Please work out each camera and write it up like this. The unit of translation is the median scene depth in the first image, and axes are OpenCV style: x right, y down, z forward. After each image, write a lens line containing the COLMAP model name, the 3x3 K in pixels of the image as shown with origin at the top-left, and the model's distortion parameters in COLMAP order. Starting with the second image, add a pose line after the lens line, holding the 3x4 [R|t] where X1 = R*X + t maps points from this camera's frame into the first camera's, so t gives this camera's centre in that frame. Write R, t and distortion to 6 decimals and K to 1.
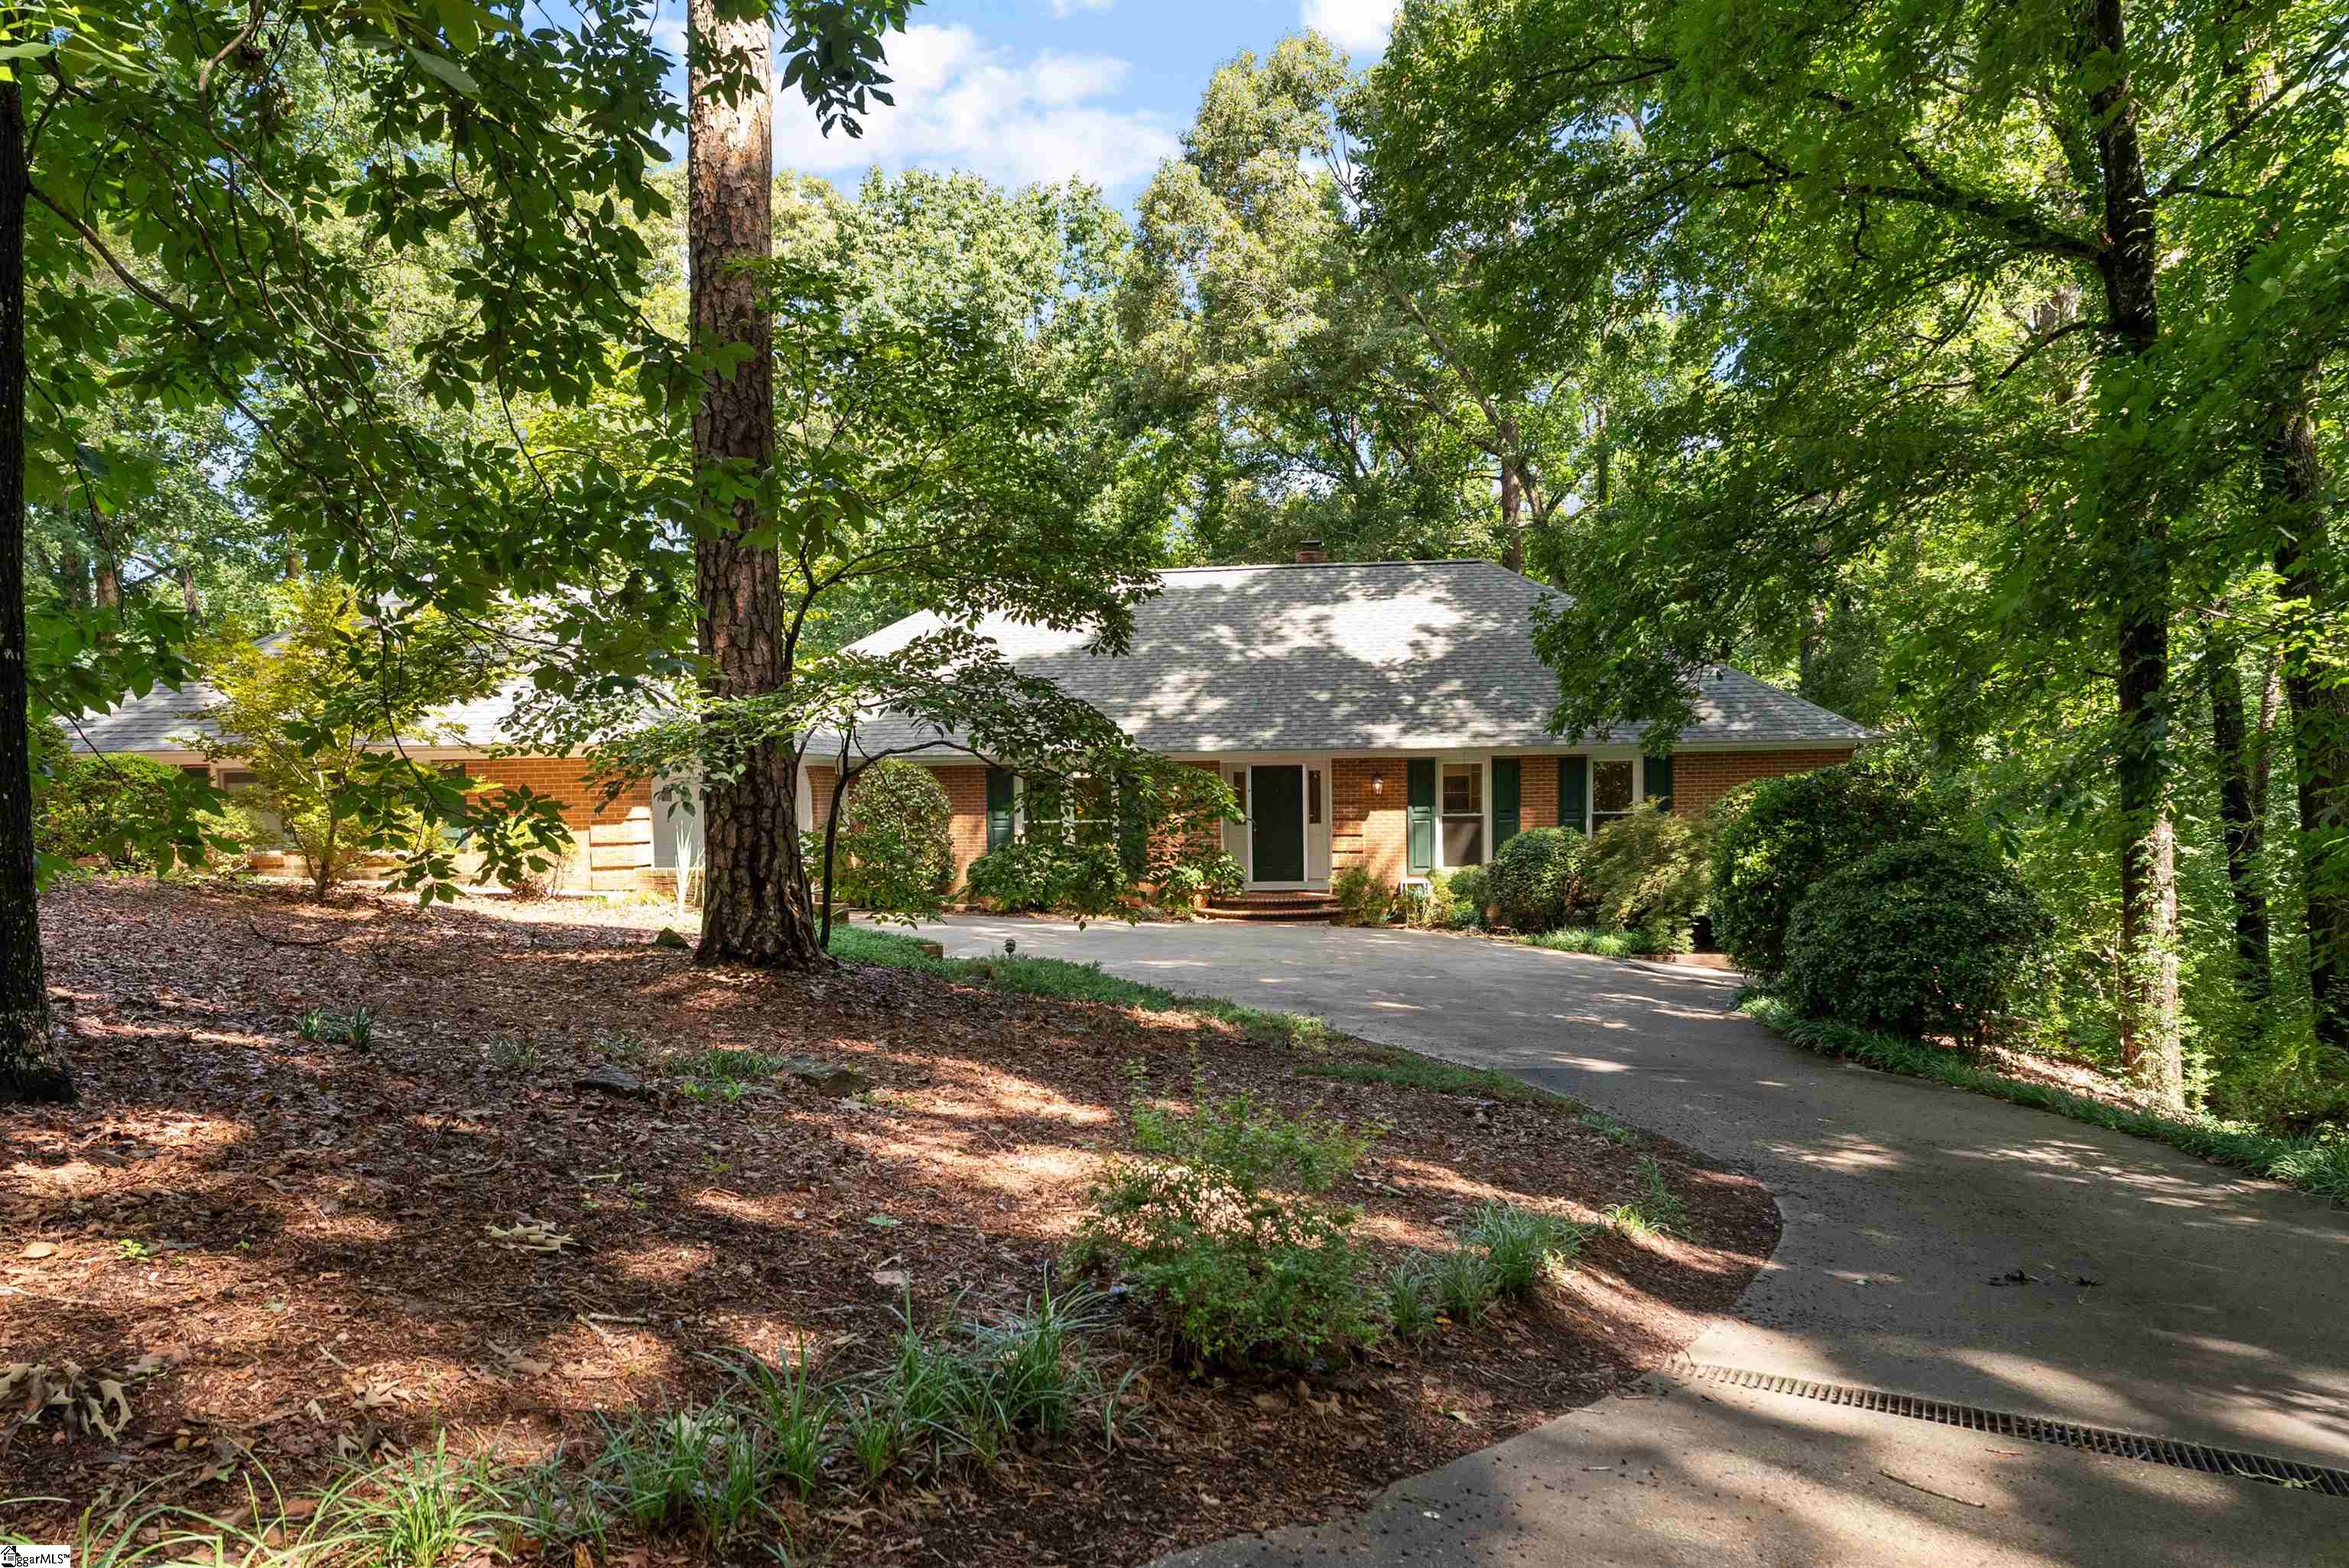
lens RADIAL K [[1626.6, 0, 1175.0], [0, 1626.6, 785.7], [0, 0, 1]] dist [0.004343, 0.000825]
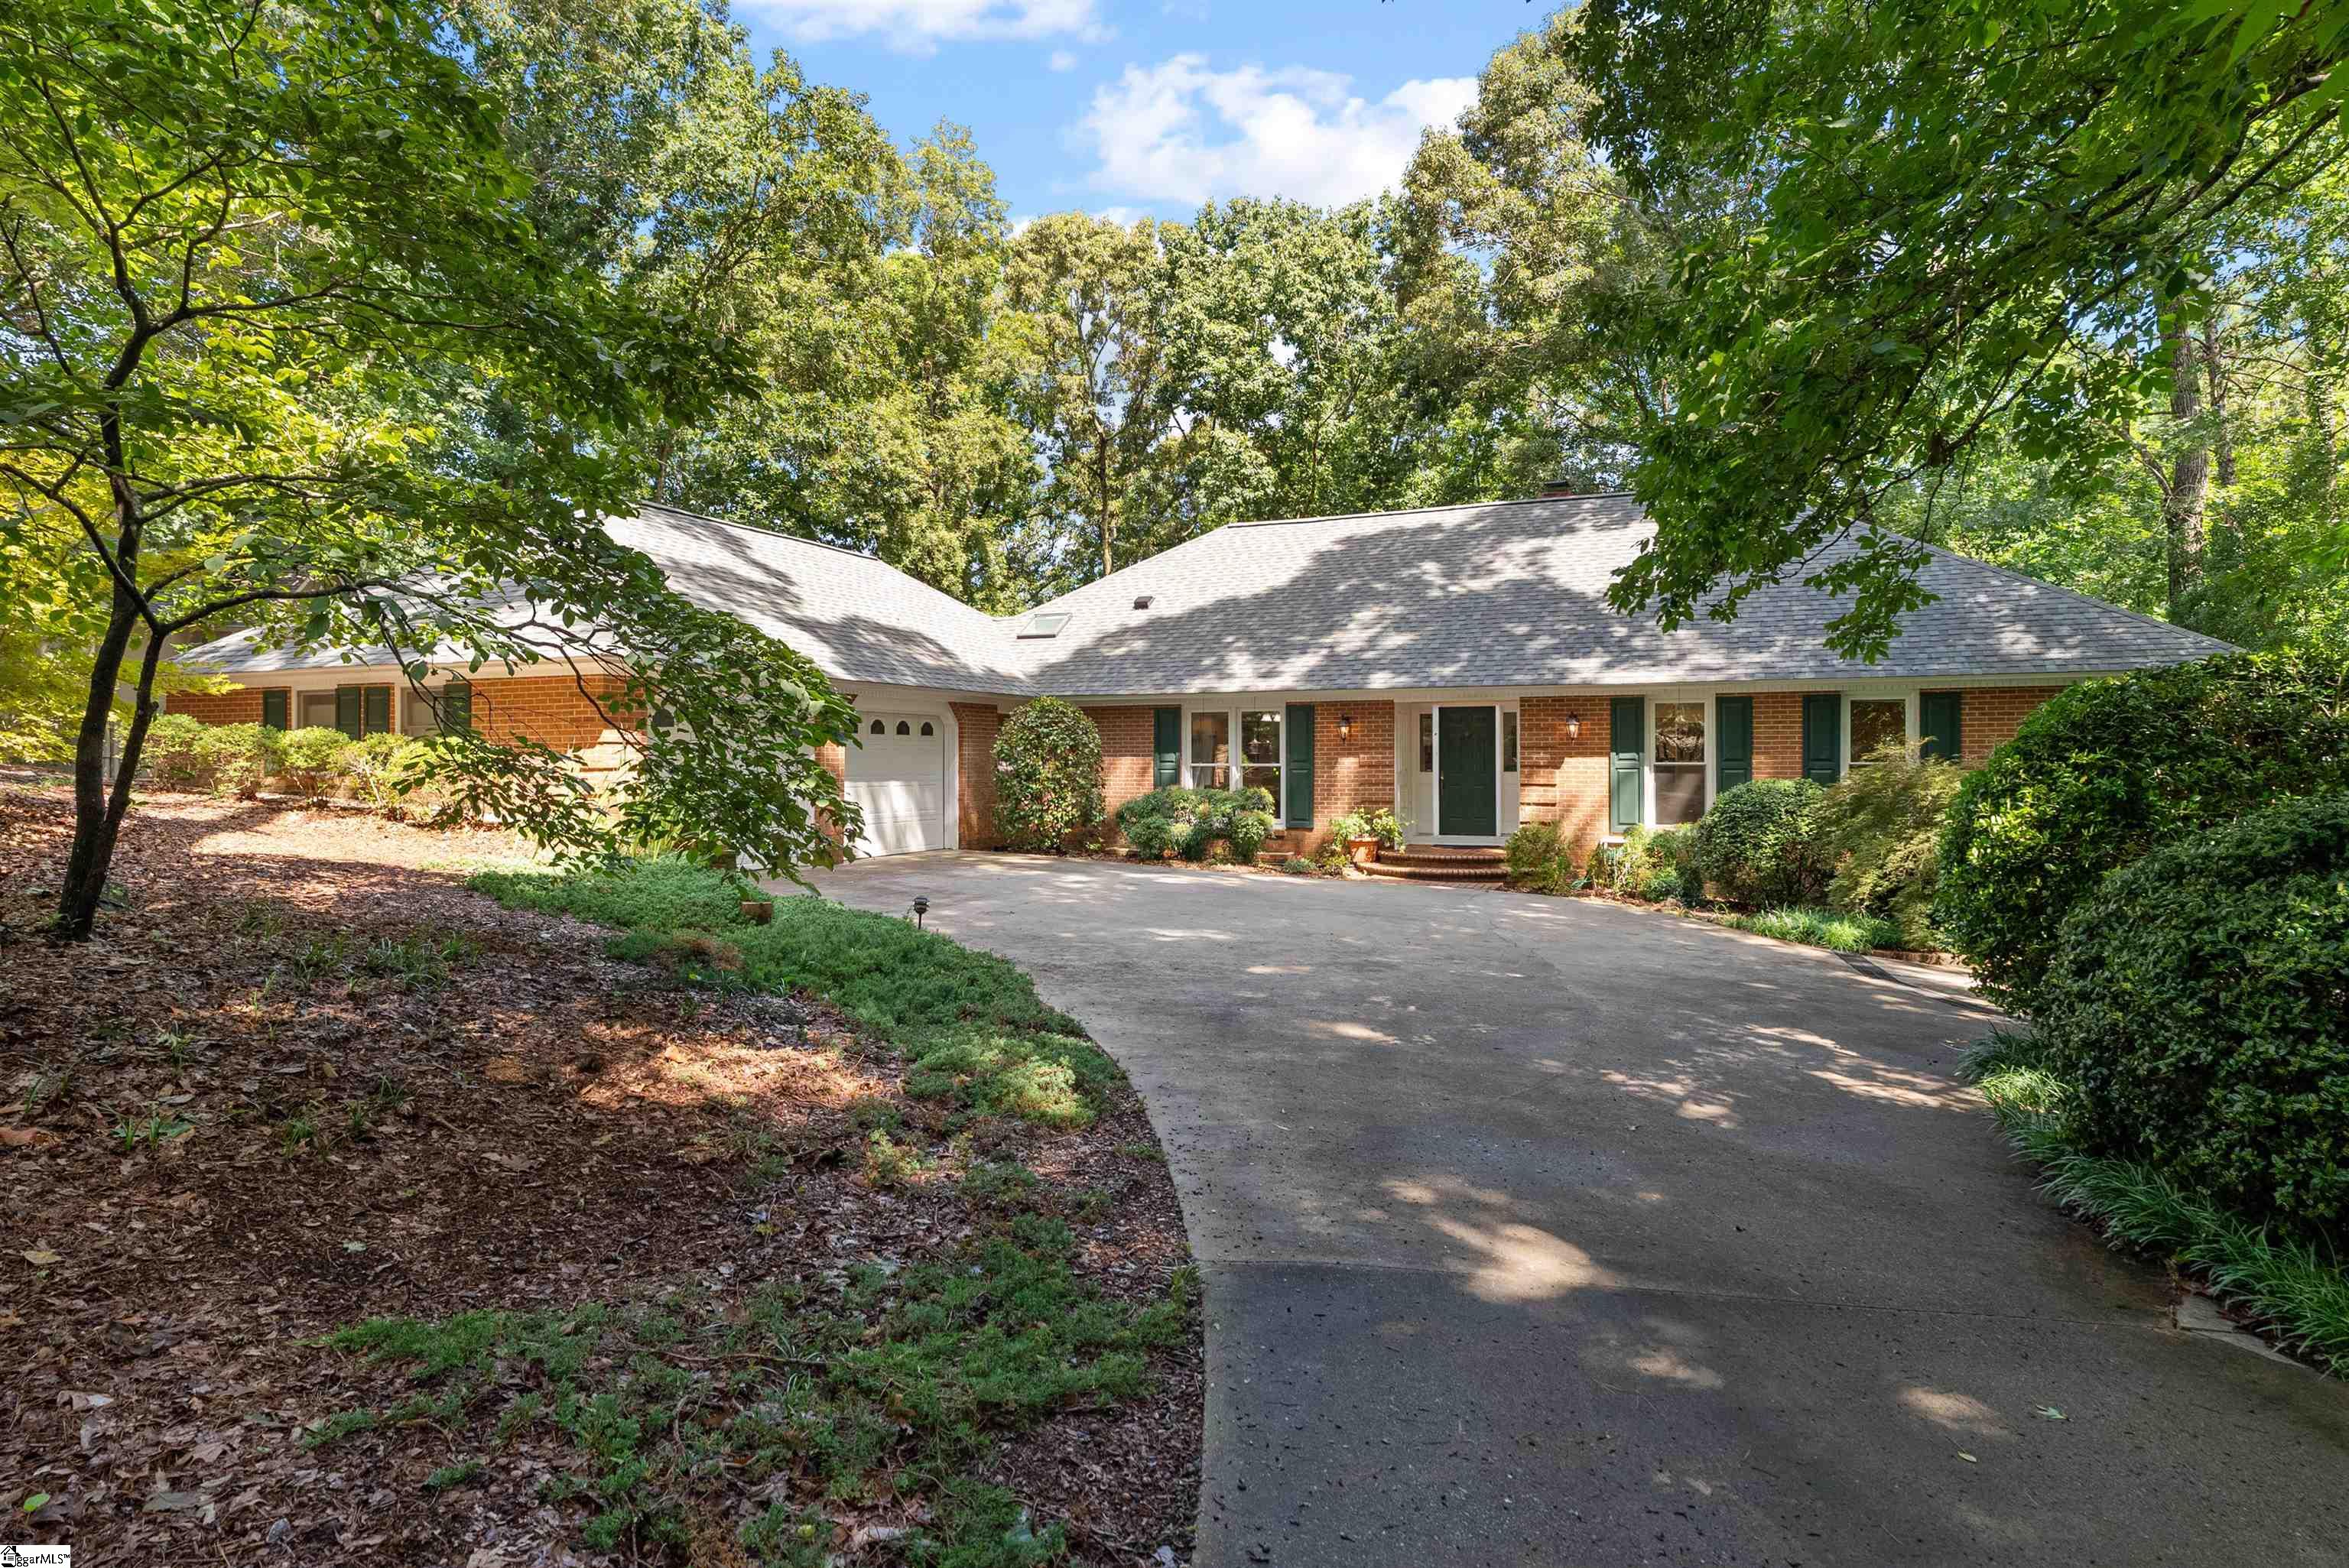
lens RADIAL K [[1278.6, 0, 1164.3], [0, 1278.6, 704.7], [0, 0, 1]] dist [0.000618, -0.001376]
pose [[0.951558, 0.001024, -0.307468, 0.124220], [-0.012631, 0.999280, -0.035764, 0.014312], [0.307210, 0.037915, 0.950886, 0.281815]]
